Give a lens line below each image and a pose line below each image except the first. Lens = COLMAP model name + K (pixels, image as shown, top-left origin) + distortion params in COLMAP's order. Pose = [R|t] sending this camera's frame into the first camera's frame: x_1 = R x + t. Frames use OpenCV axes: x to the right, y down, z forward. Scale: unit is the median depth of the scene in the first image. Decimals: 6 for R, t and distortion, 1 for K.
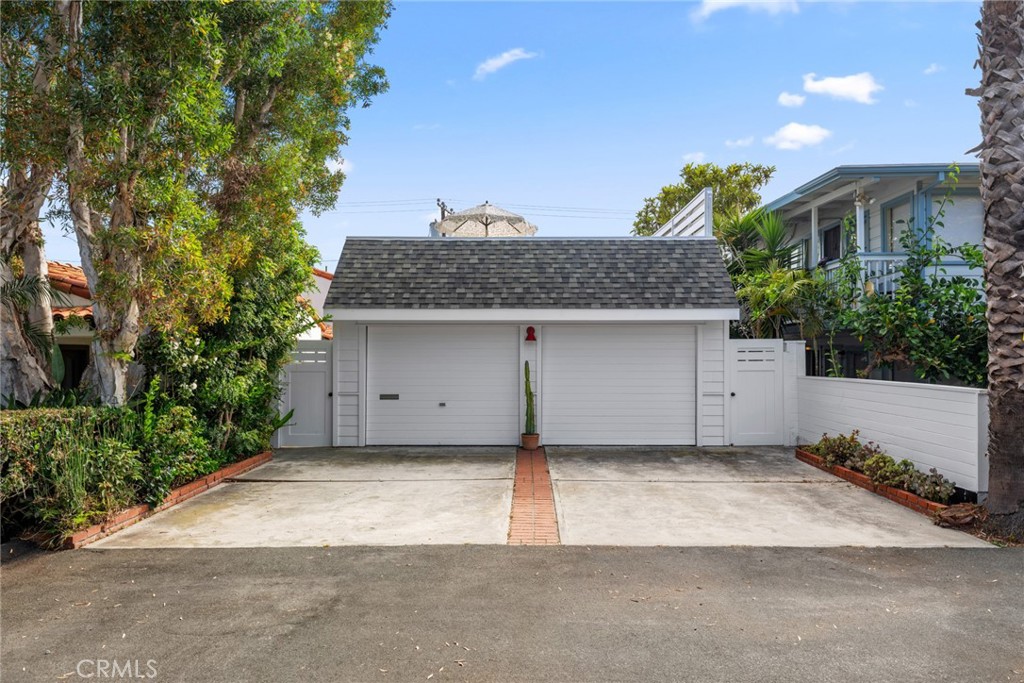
lens RADIAL K [[710.8, 0, 512.4], [0, 710.8, 346.2], [0, 0, 1]] dist [-0.007659, -0.000337]
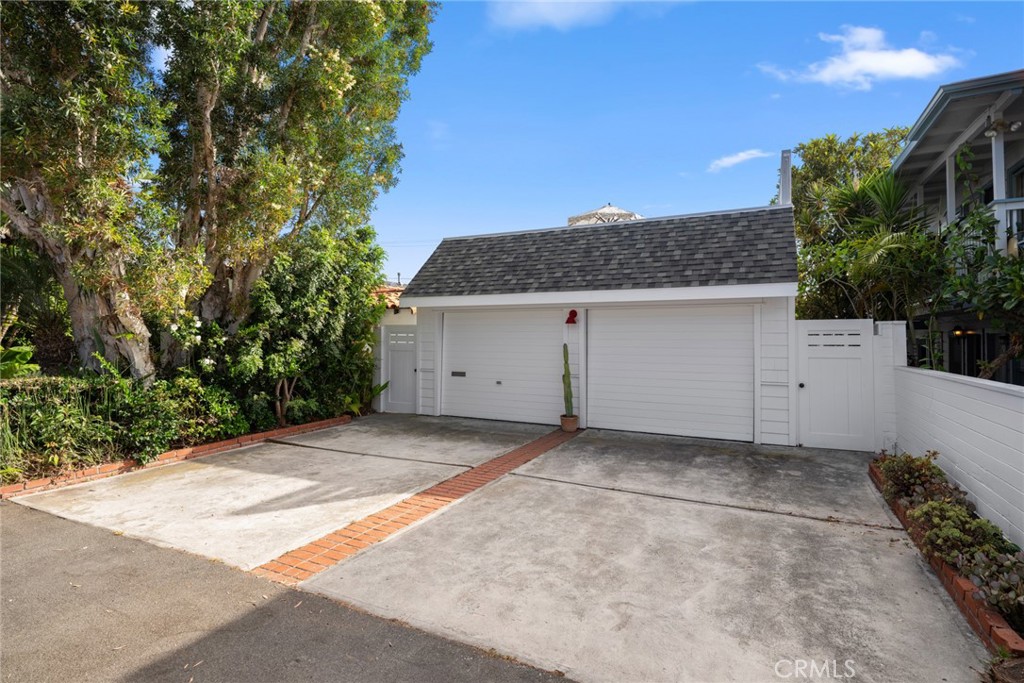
lens RADIAL K [[503.4, 0, 512.4], [0, 503.4, 331.1], [0, 0, 1]] dist [-0.001443, -0.000691]
pose [[0.903100, -0.001143, -0.429428, 0.257483], [-0.000903, 0.999989, -0.004561, 0.006229], [0.429429, 0.004506, 0.903089, 0.313478]]
